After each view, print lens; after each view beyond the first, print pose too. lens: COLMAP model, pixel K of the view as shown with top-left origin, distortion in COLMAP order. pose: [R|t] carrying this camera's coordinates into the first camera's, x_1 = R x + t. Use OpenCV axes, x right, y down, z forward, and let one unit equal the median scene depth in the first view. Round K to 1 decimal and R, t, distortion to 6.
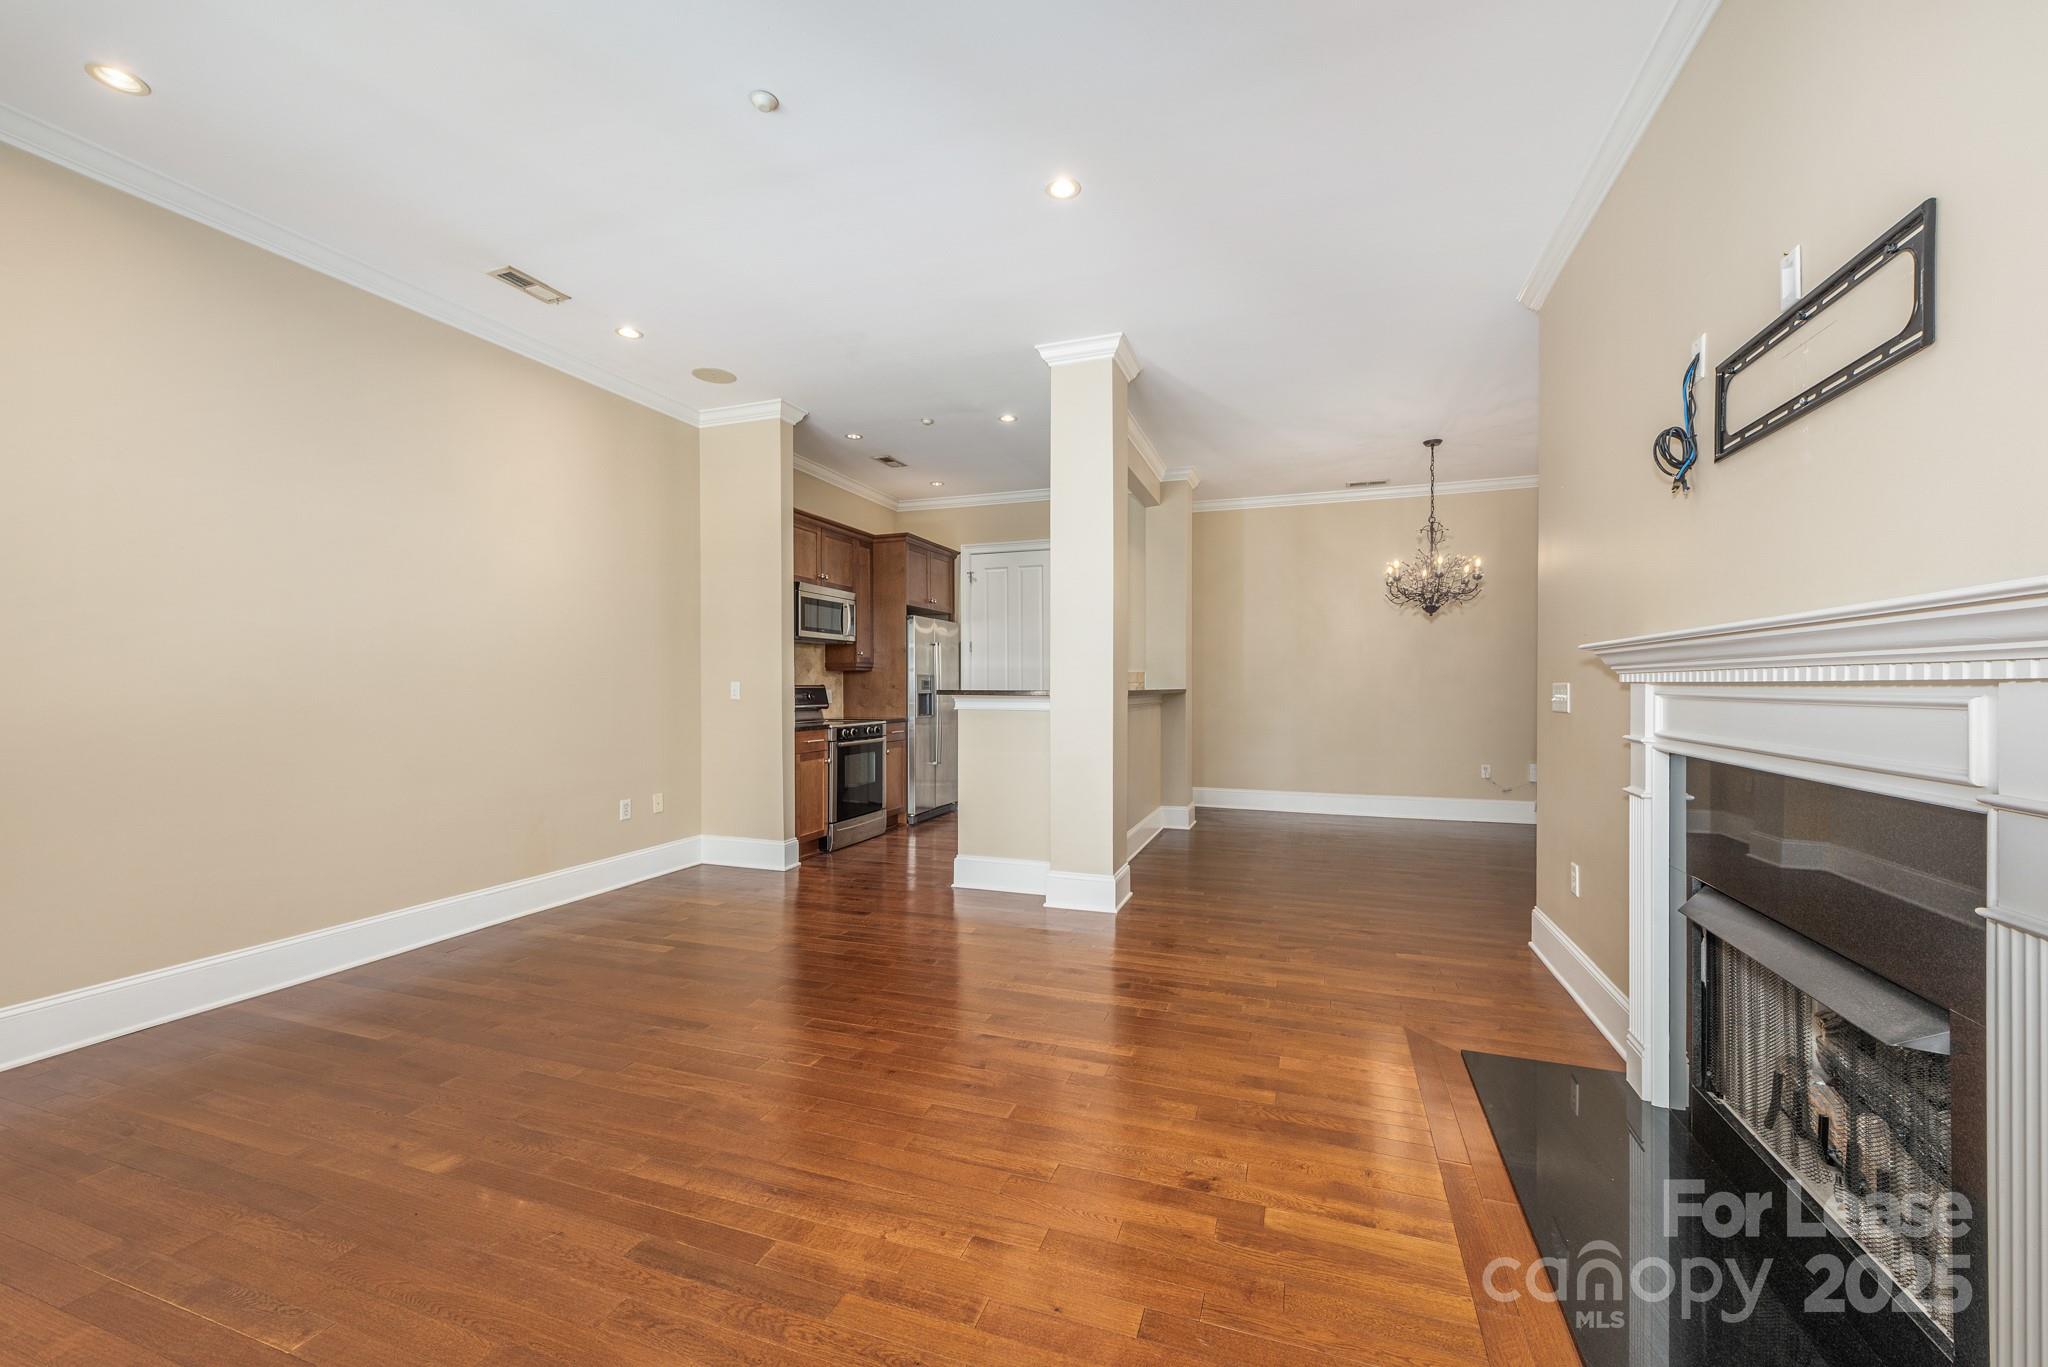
lens RADIAL K [[802.3, 0, 1035.6], [0, 802.3, 684.8], [0, 0, 1]] dist [0.002612, -0.000726]
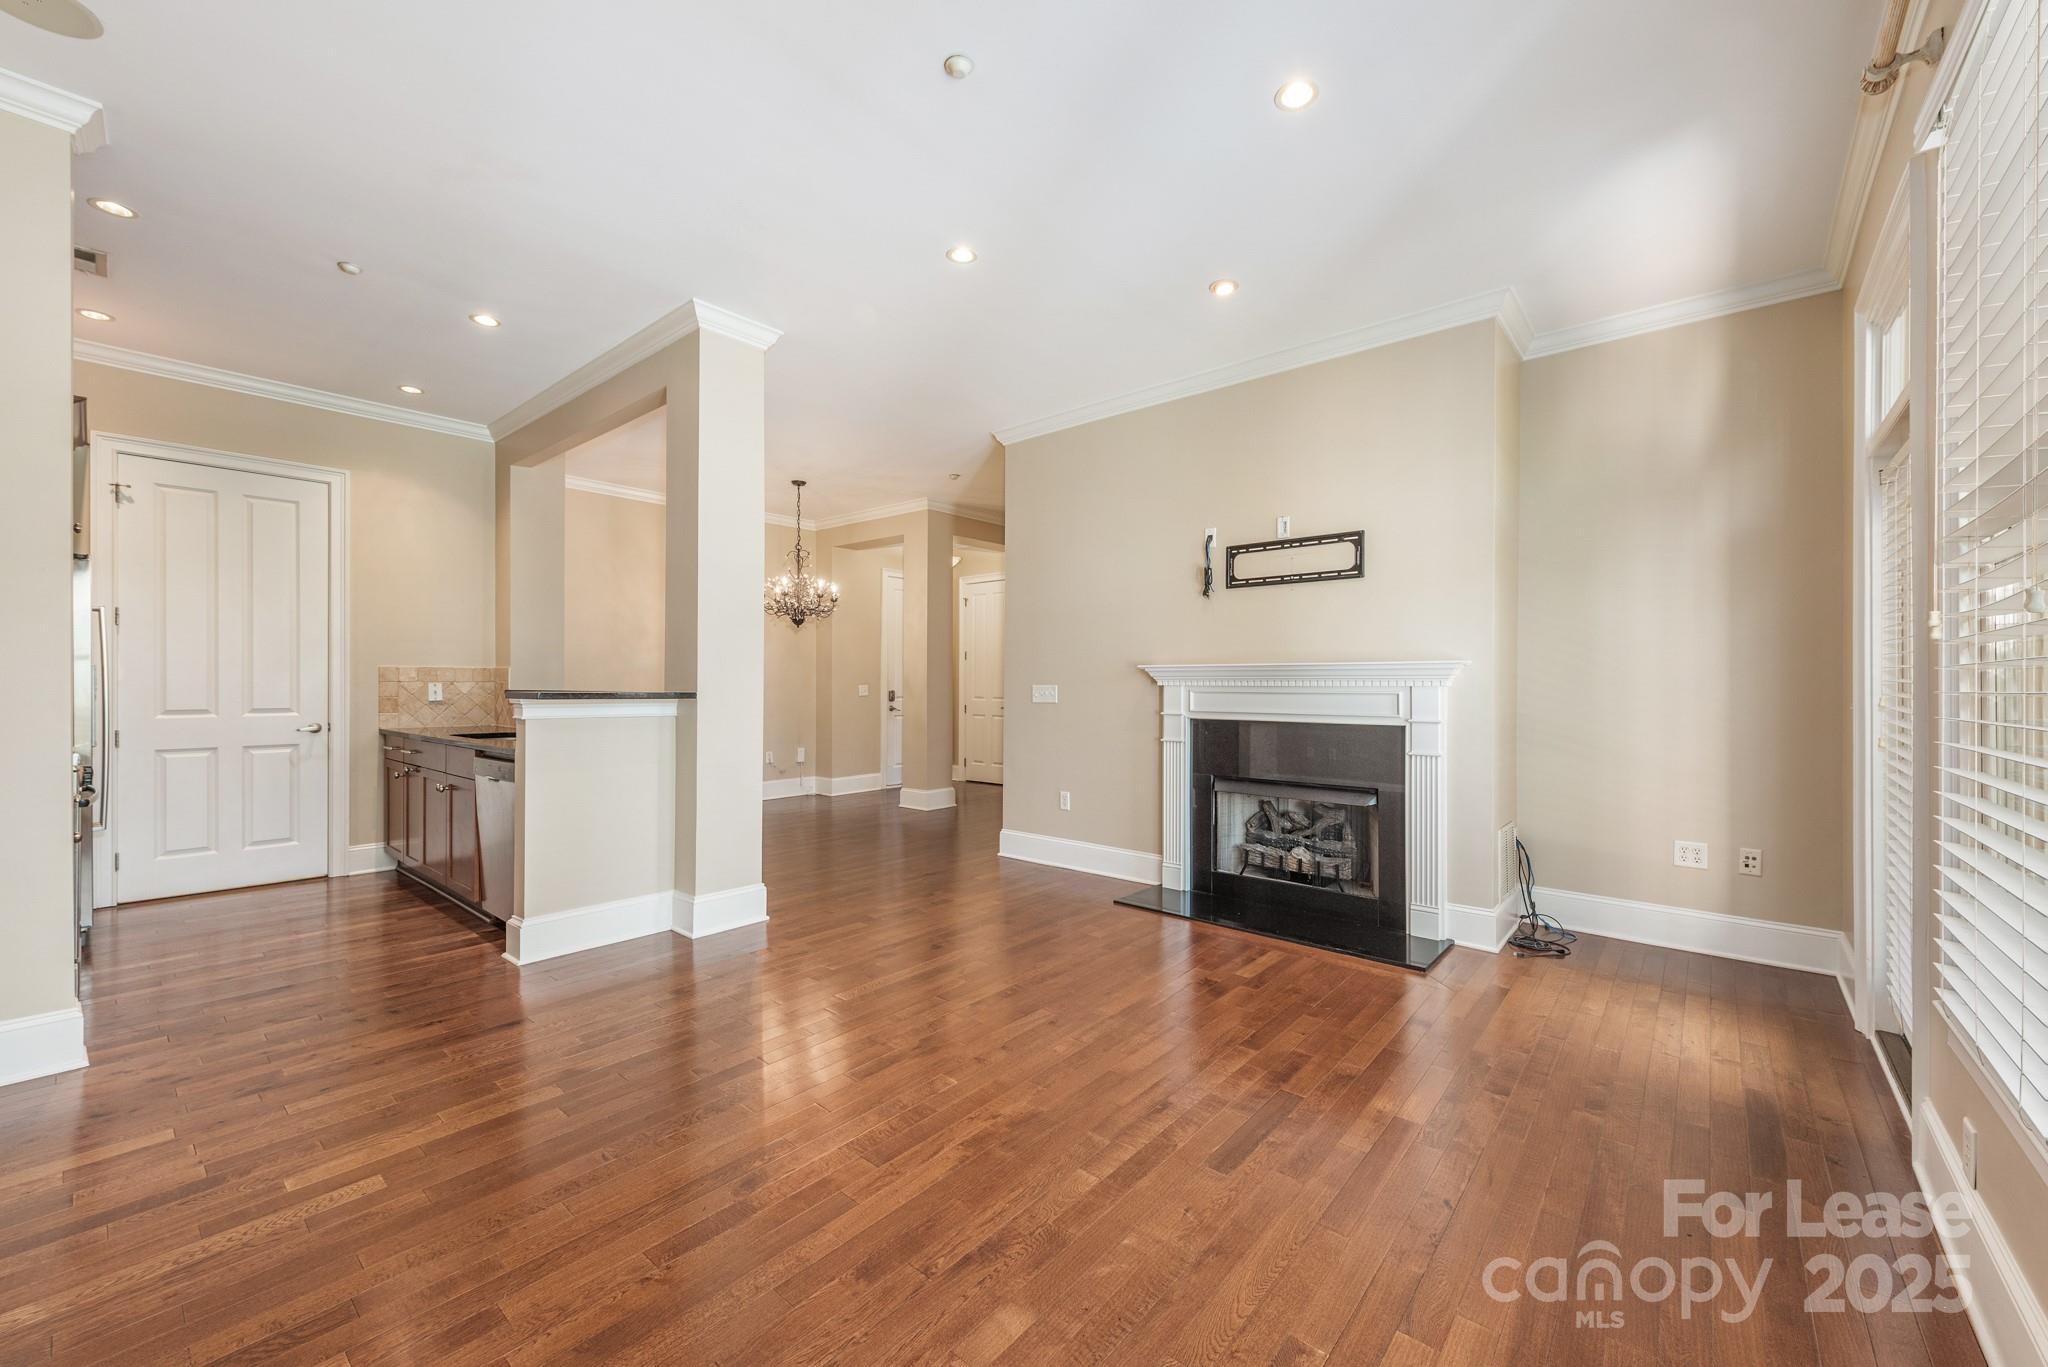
lens RADIAL K [[802.3, 0, 1039.9], [0, 802.3, 685.7], [0, 0, 1]] dist [0.002612, -0.000726]
pose [[0.345932, 0.000446, 0.938259, -0.775289], [-0.001995, 0.999998, 0.000260, -0.002336], [-0.938257, -0.001962, 0.345932, 0.385226]]
